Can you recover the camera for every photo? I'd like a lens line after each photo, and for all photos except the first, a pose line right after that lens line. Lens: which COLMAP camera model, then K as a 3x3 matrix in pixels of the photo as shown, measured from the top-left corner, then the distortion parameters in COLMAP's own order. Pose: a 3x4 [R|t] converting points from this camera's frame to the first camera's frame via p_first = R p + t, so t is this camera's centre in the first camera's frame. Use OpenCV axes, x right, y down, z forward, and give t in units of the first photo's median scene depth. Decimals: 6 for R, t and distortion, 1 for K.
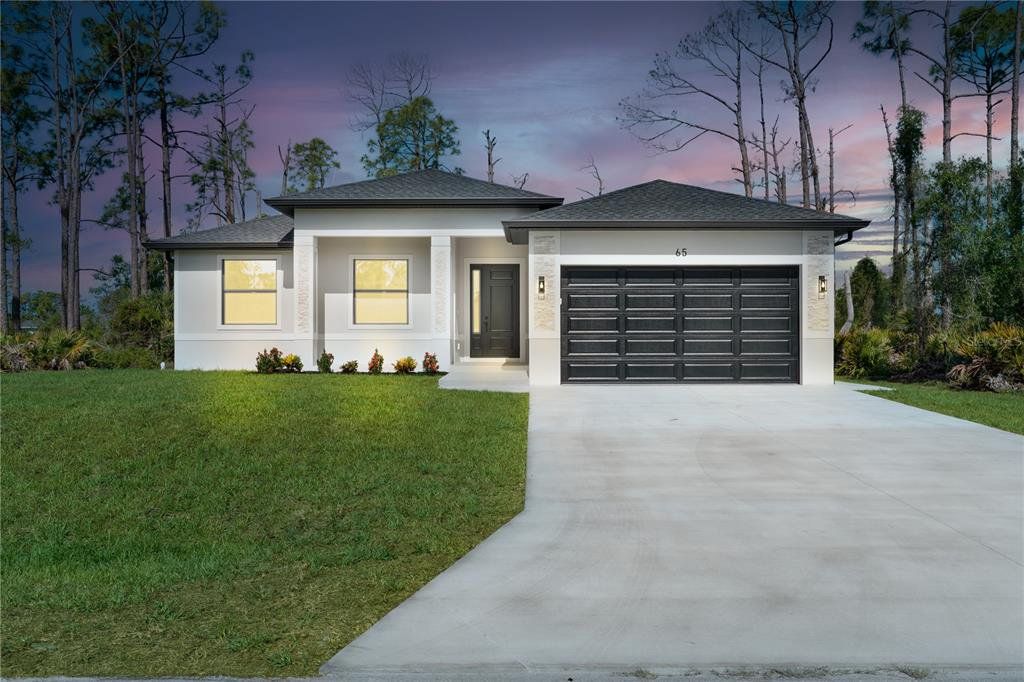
lens RADIAL K [[497.5, 0, 510.1], [0, 497.5, 361.2], [0, 0, 1]] dist [-0.001467, -0.000081]
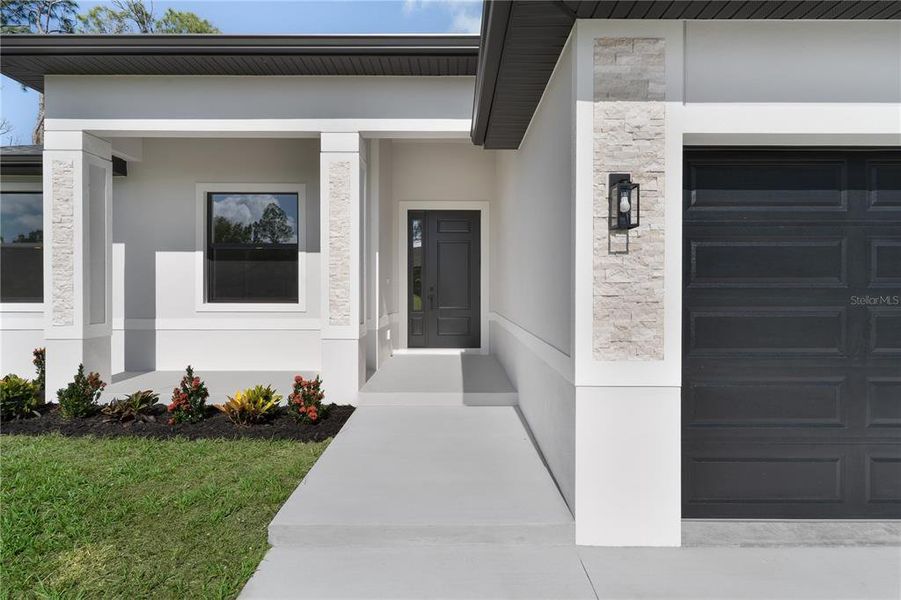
lens RADIAL K [[432.1, 0, 450.5], [0, 432.1, 300.0], [0, 0, 1]] dist [-0.000478, -0.000280]
pose [[0.999985, -0.000440, -0.005429, -0.026782], [0.000208, 0.999084, -0.042800, -0.066462], [0.005443, 0.042798, 0.999069, 0.578475]]
